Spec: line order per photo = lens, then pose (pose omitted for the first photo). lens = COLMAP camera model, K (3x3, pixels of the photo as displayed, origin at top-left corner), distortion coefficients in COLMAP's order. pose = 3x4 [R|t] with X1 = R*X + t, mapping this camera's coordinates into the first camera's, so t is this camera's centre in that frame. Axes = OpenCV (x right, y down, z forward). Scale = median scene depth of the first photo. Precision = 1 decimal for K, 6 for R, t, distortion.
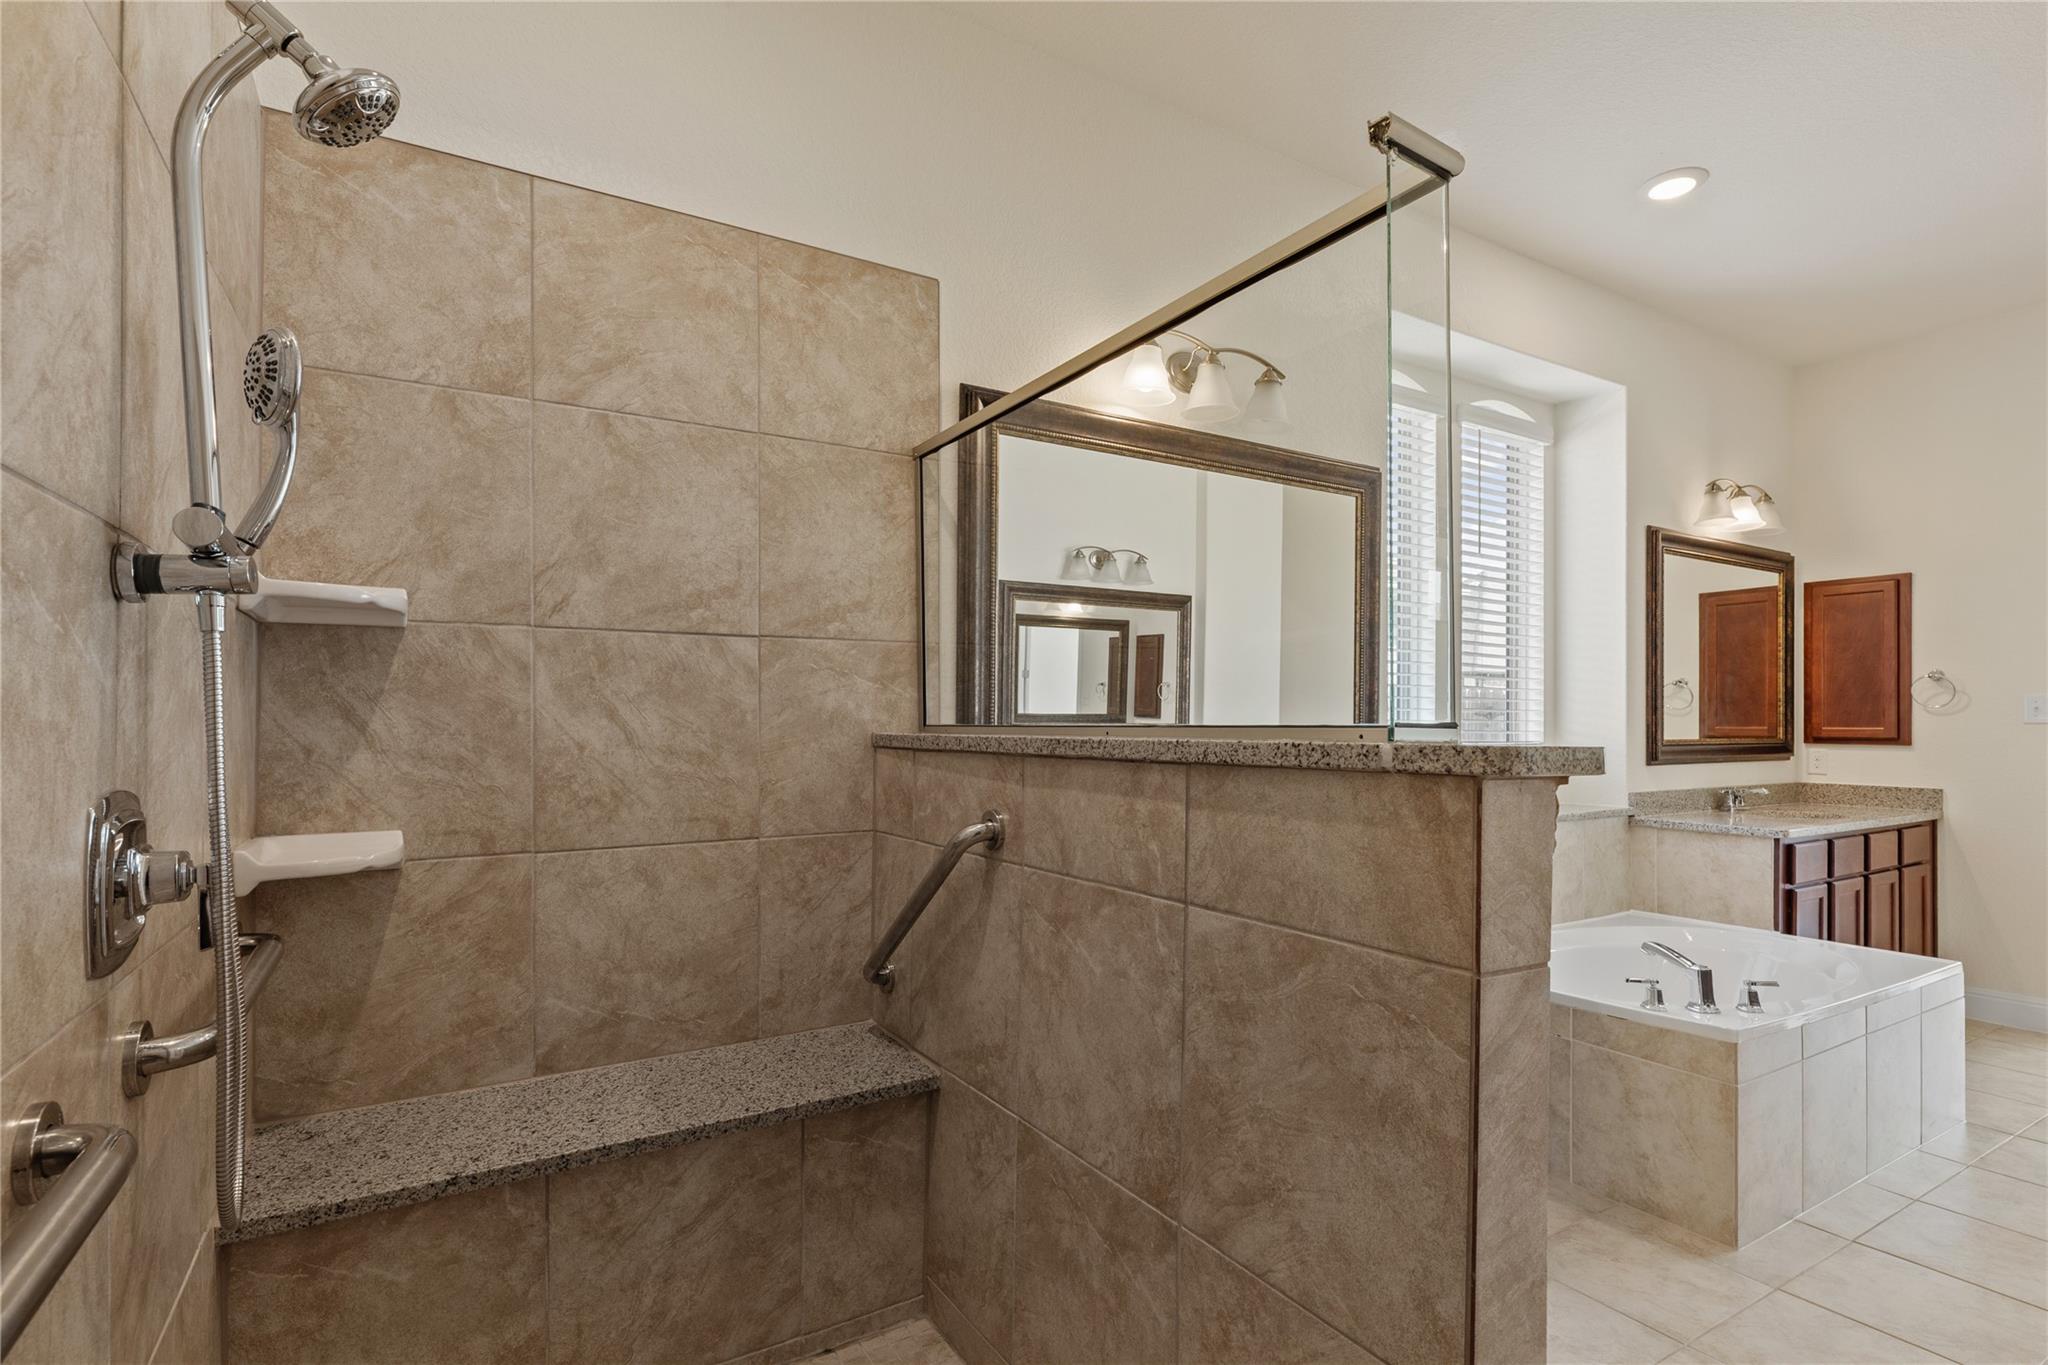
lens RADIAL K [[984.2, 0, 1030.1], [0, 984.2, 718.7], [0, 0, 1]] dist [-0.000388, 0.000592]
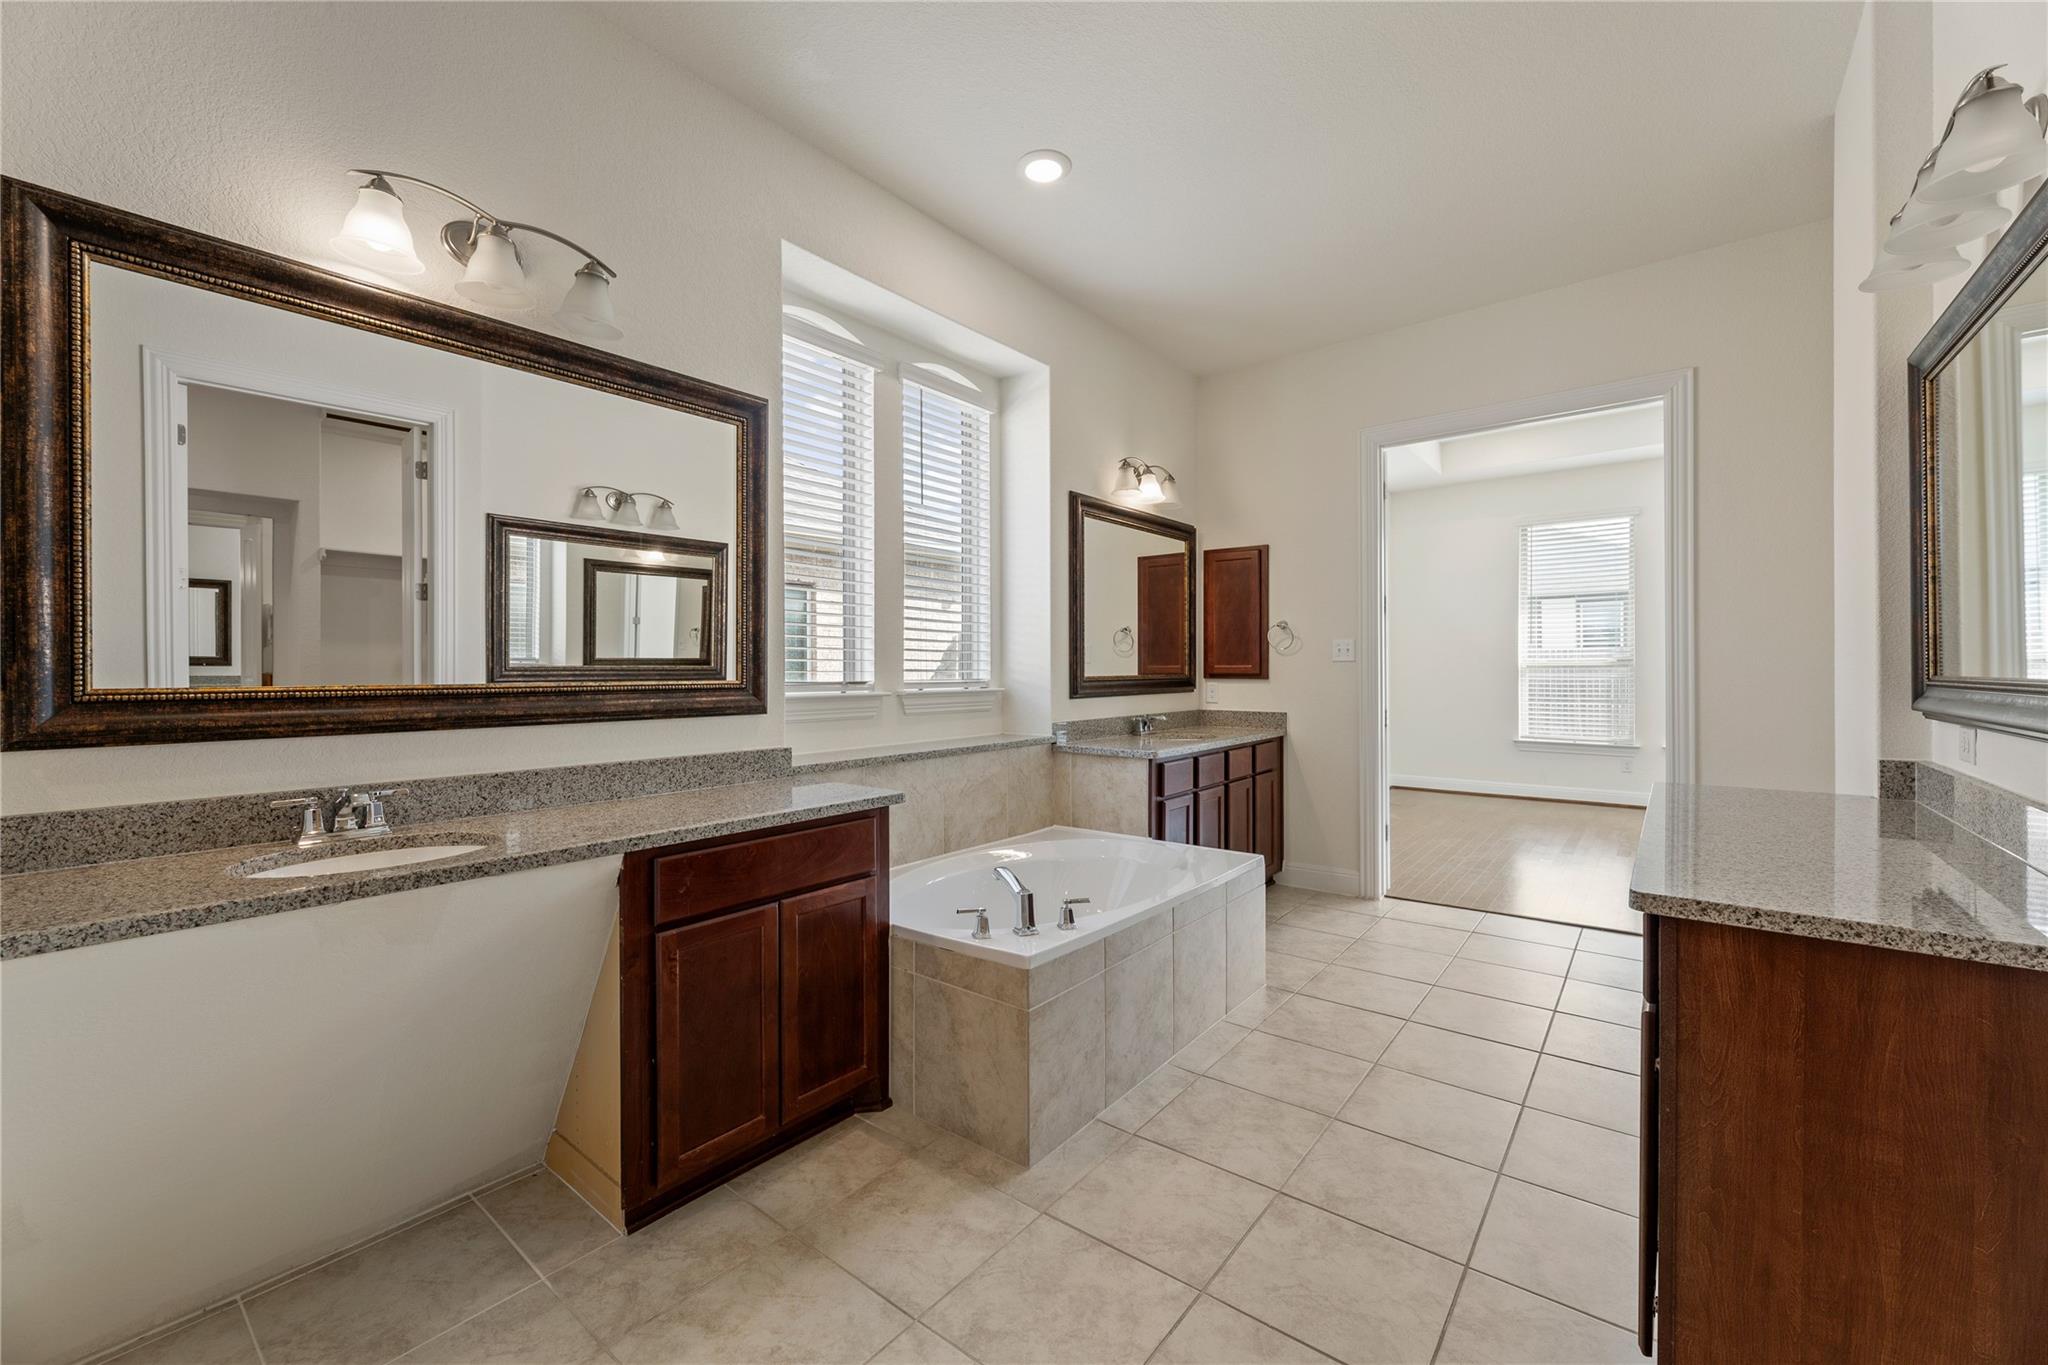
lens RADIAL K [[819.6, 0, 1020.7], [0, 819.6, 675.5], [0, 0, 1]] dist [0.003087, -0.000733]
pose [[0.938000, -0.008946, 0.346521, 0.249407], [0.003989, 0.999879, 0.015015, 0.005623], [-0.346613, -0.012702, 0.937922, 0.121419]]
